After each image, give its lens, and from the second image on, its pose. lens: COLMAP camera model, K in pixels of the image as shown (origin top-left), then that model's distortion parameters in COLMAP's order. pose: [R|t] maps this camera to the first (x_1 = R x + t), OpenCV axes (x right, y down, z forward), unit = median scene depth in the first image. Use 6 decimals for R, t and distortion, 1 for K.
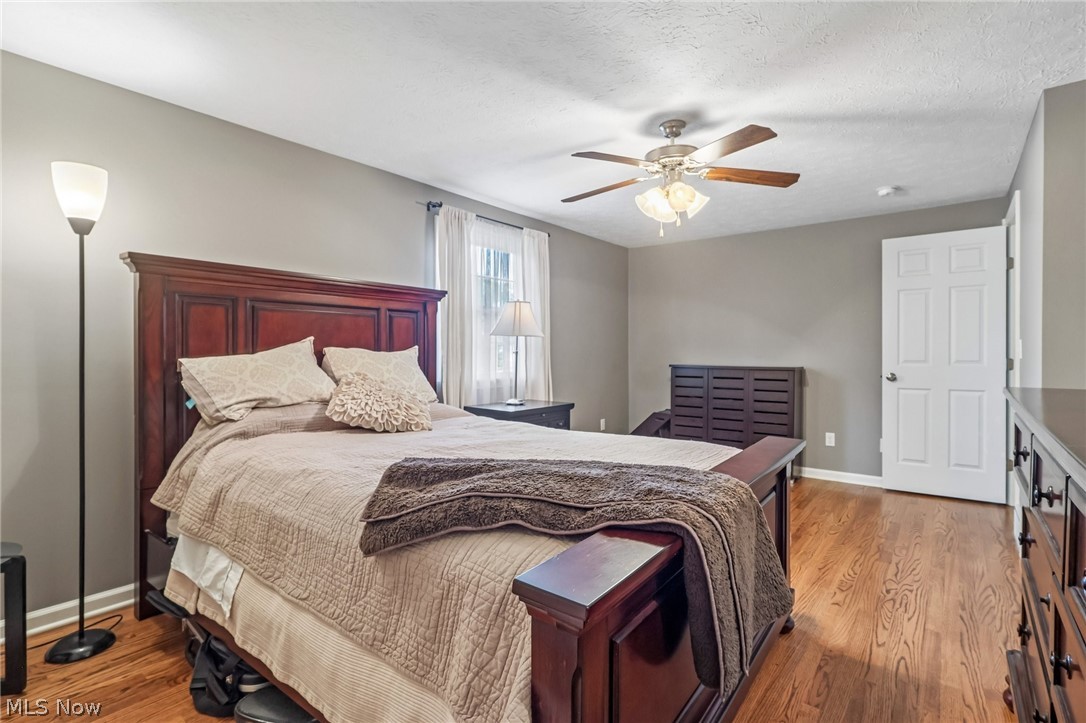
lens RADIAL K [[520.3, 0, 541.3], [0, 520.3, 362.2], [0, 0, 1]] dist [0.006554, 0.000428]
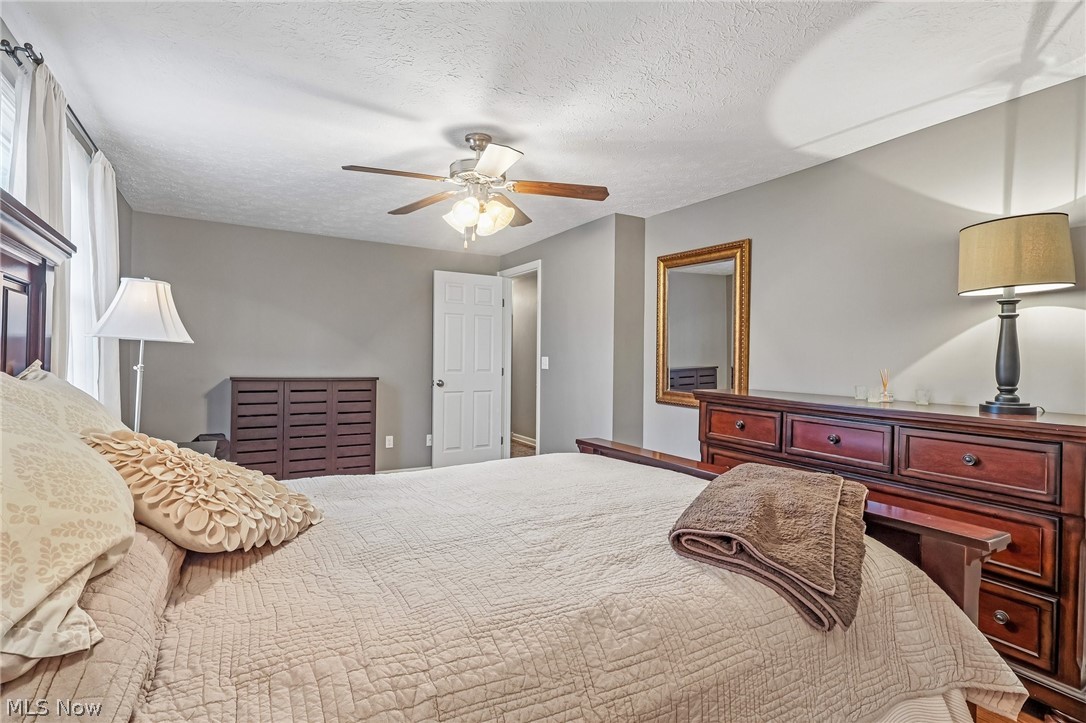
lens RADIAL K [[520.3, 0, 534.7], [0, 520.3, 361.5], [0, 0, 1]] dist [0.006554, 0.000428]
pose [[0.375676, -0.001548, 0.926750, -0.377594], [0.002406, 0.999997, 0.000695, -0.022860], [-0.926748, 0.001969, 0.375679, 0.330749]]
